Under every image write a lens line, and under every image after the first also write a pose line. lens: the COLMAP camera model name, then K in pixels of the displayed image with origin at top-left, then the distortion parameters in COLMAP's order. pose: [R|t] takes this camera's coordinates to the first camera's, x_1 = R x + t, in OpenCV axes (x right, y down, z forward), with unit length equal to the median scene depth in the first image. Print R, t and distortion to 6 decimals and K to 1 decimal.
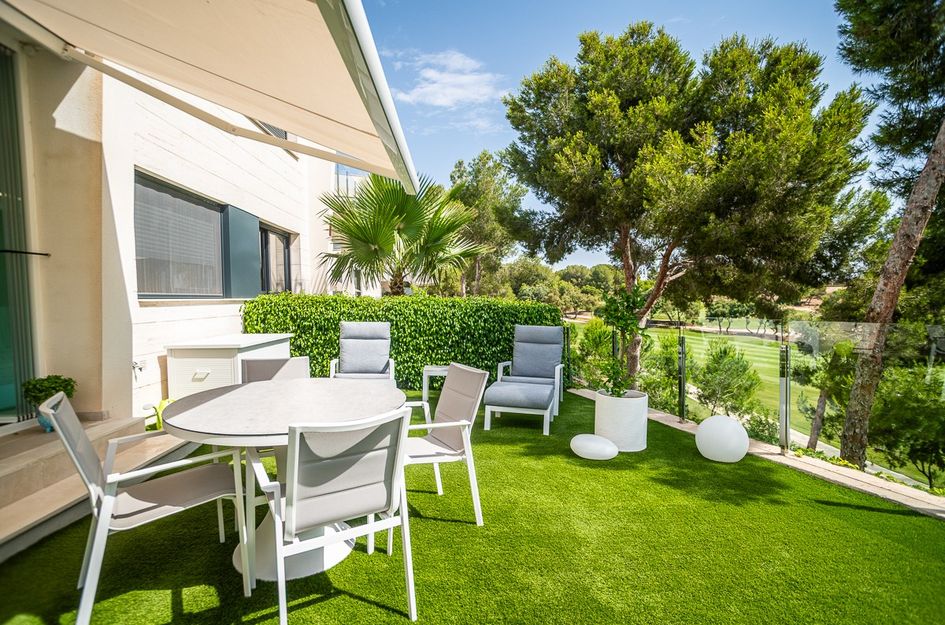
lens RADIAL K [[474.3, 0, 486.8], [0, 474.3, 312.1], [0, 0, 1]] dist [-0.072783, 0.039211]
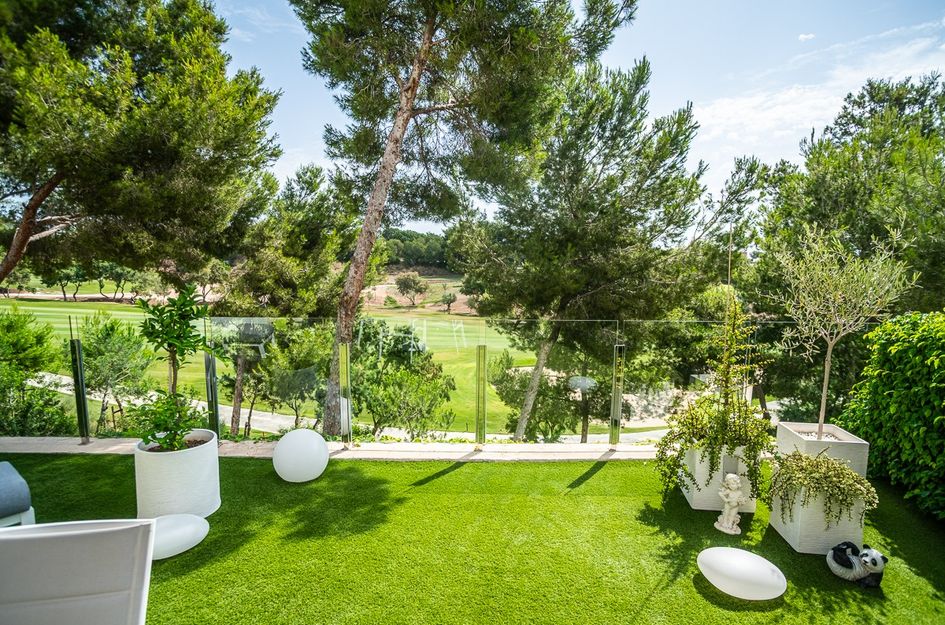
lens RADIAL K [[474.3, 0, 486.8], [0, 474.3, 312.1], [0, 0, 1]] dist [-0.072783, 0.039211]
pose [[0.326339, -0.082662, 0.941632, -0.078105], [-0.003401, 0.996060, 0.088619, -0.032216], [-0.945247, -0.032122, 0.324772, 0.136022]]
